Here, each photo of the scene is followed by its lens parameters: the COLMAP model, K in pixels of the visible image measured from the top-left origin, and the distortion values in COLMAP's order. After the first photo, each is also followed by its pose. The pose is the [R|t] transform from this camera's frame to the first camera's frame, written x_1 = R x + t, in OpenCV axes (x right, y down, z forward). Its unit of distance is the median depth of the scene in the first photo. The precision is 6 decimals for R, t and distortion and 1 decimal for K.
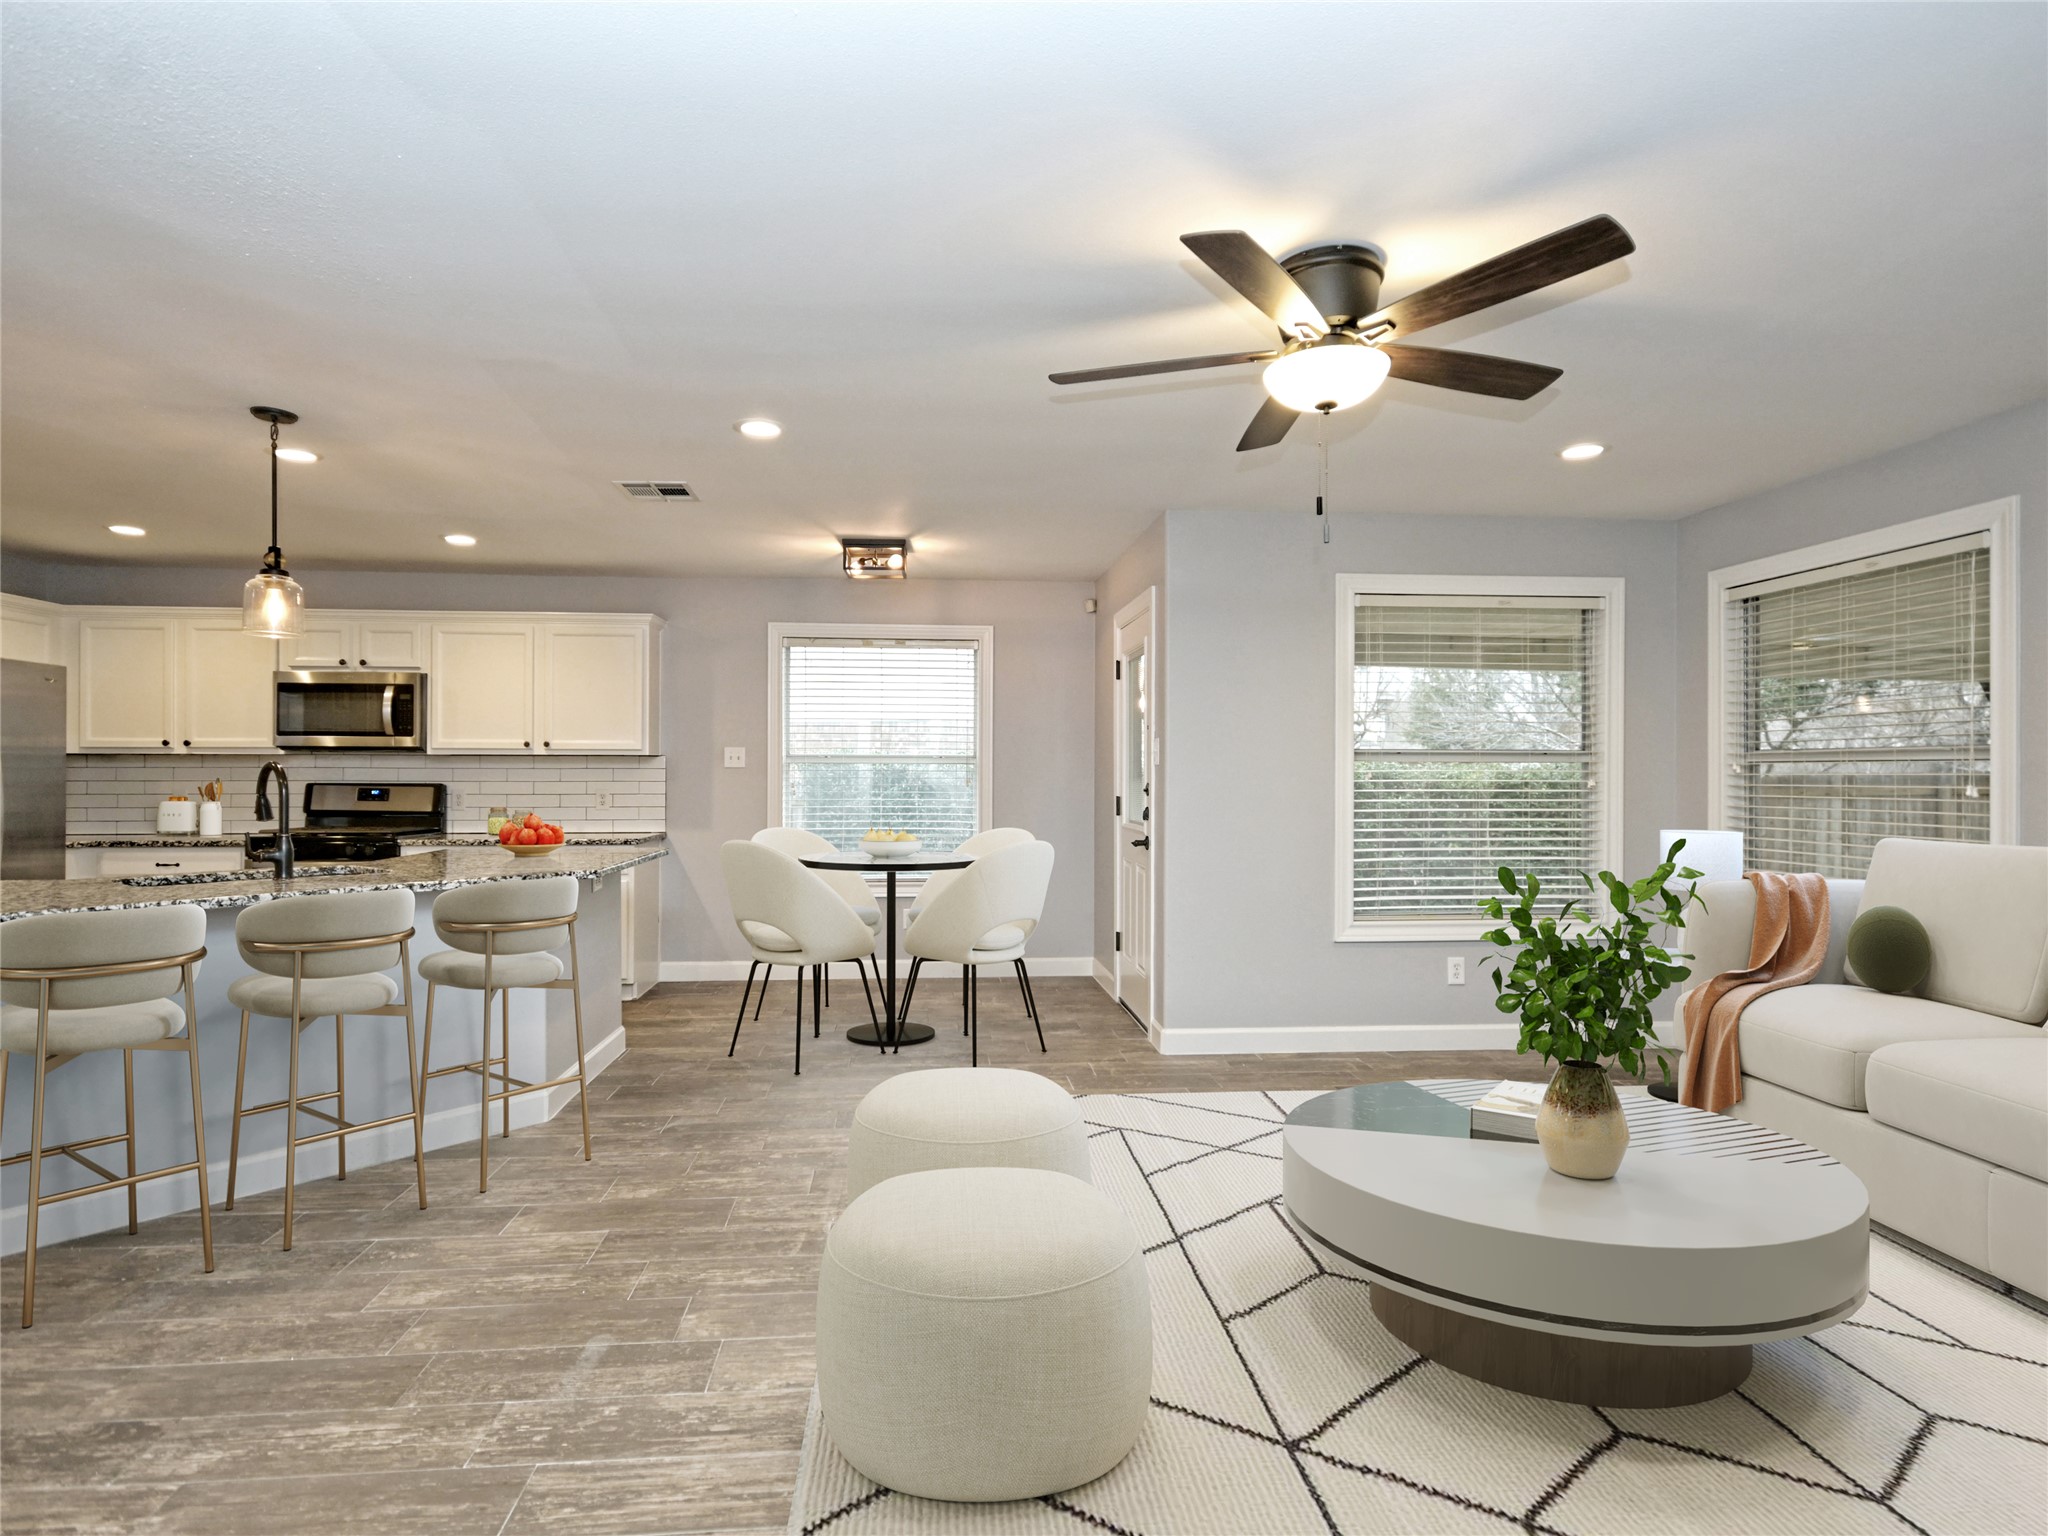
lens RADIAL K [[1092.1, 0, 1016.6], [0, 1092.1, 763.5], [0, 0, 1]] dist [-0.001021, -0.003168]
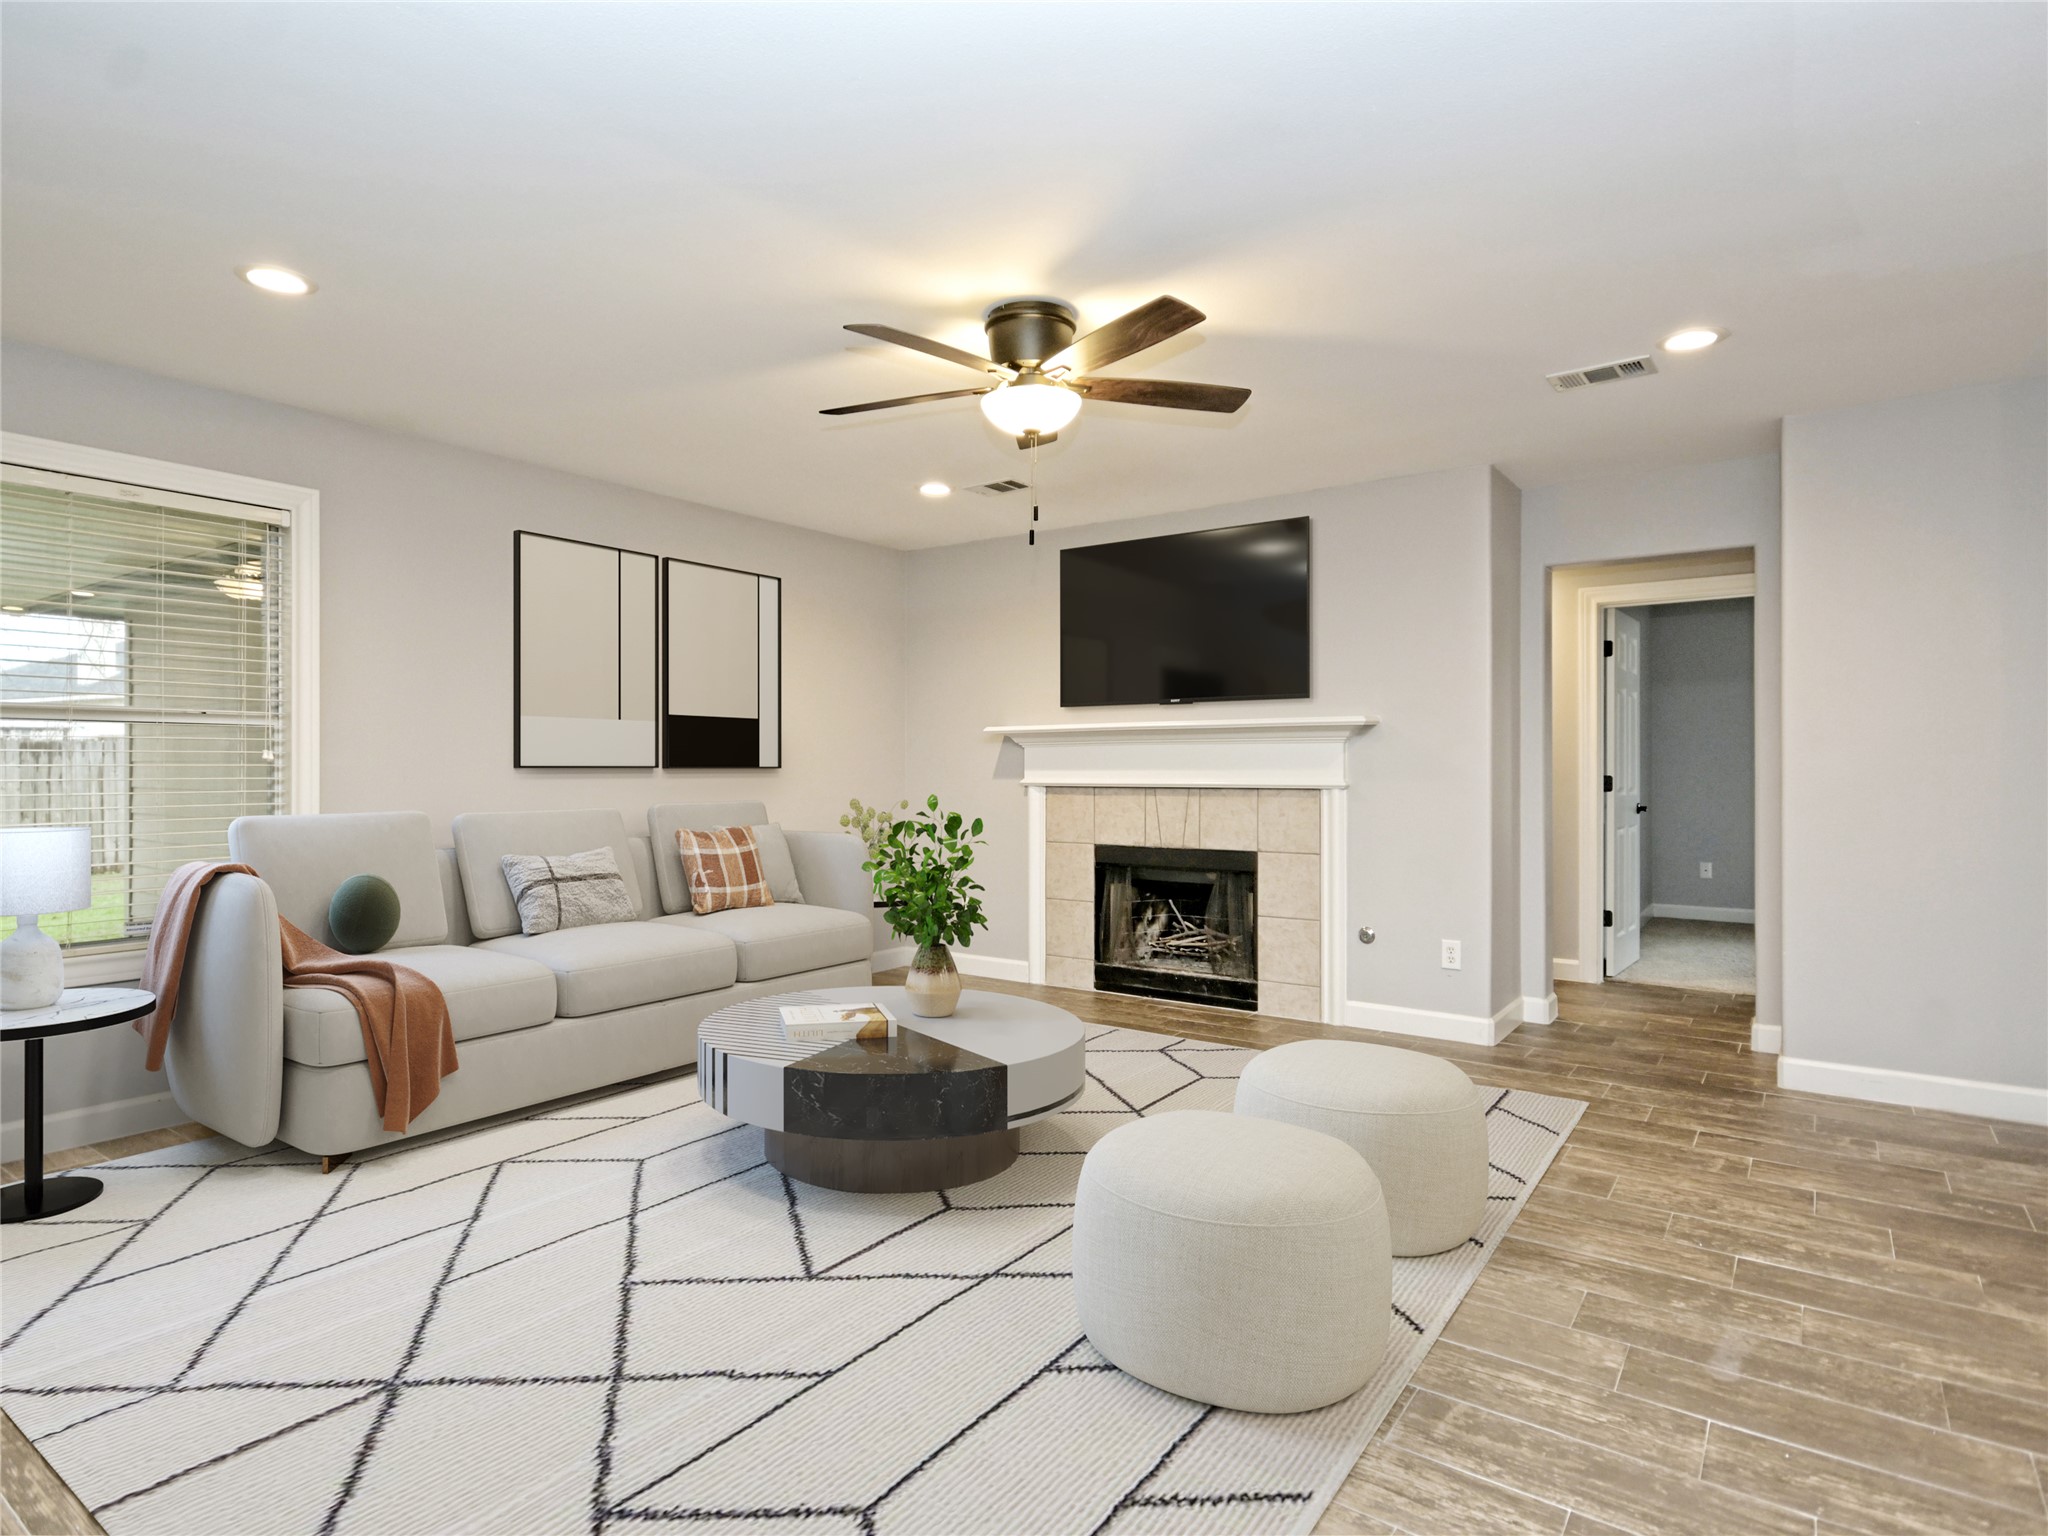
lens RADIAL K [[1092.1, 0, 1008.3], [0, 1092.1, 772.5], [0, 0, 1]] dist [-0.001021, -0.003168]
pose [[-0.746866, -0.006331, 0.664944, -0.460715], [-0.010392, 0.999944, -0.002152, 0.049230], [-0.664893, -0.008517, -0.746890, 1.765022]]
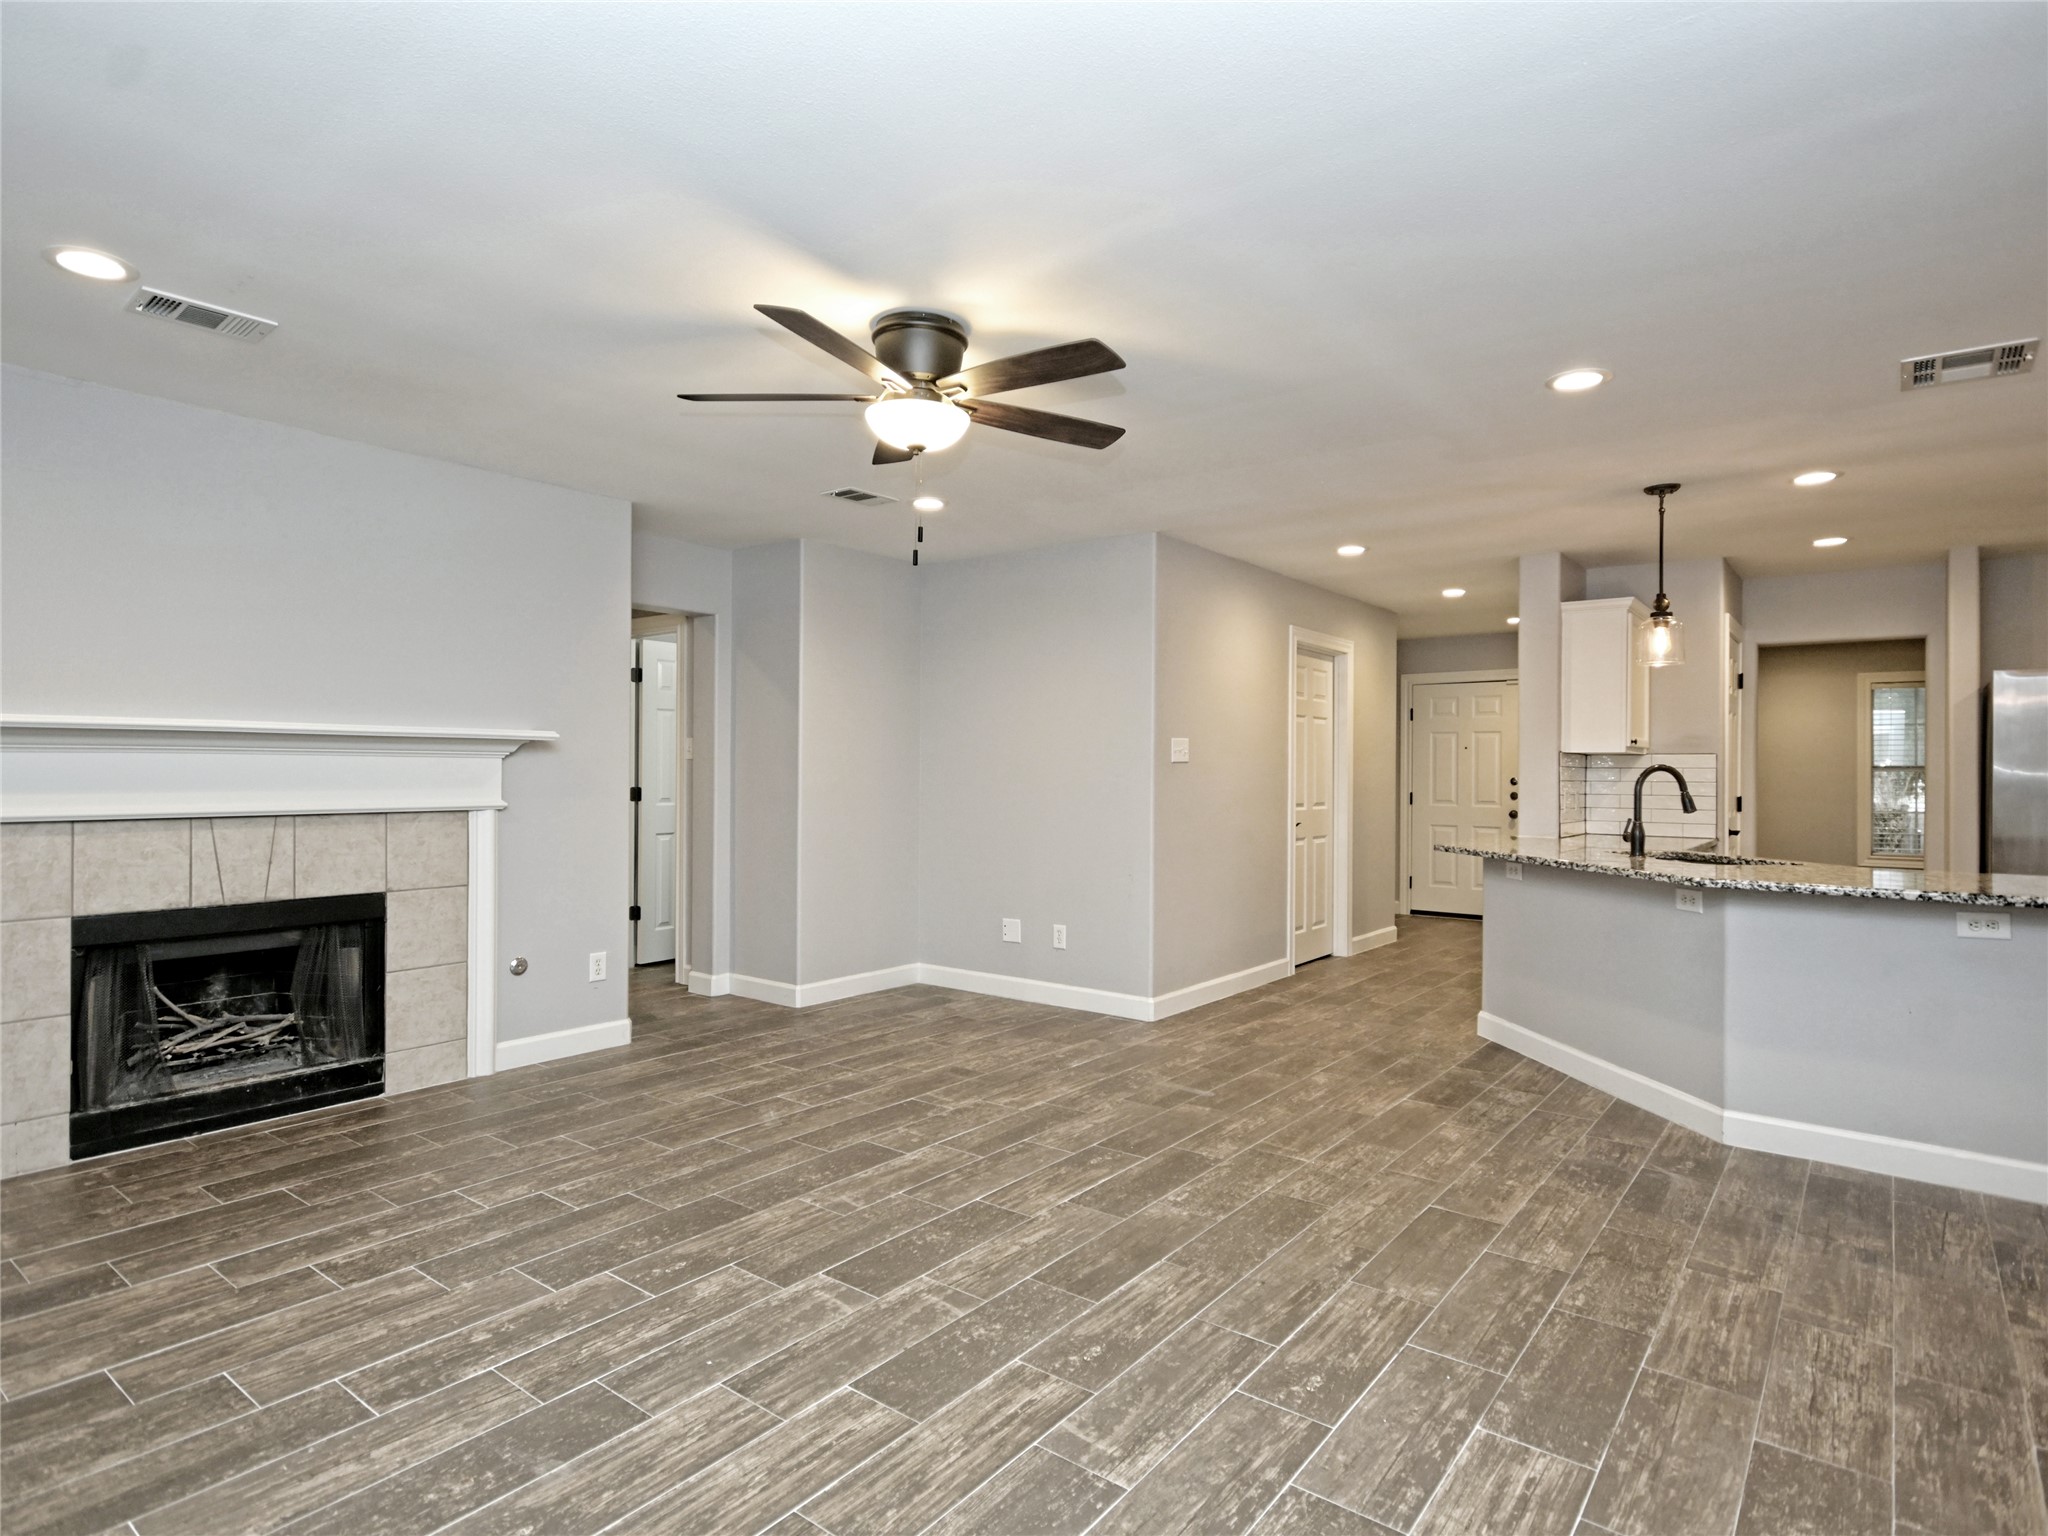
lens RADIAL K [[1092.1, 0, 1010.1], [0, 1092.1, 772.2], [0, 0, 1]] dist [-0.001021, -0.003168]
pose [[-0.690229, -0.008550, -0.723540, 0.964258], [-0.001563, 0.999945, -0.010326, 0.027235], [0.723589, -0.005997, -0.690205, 1.721106]]
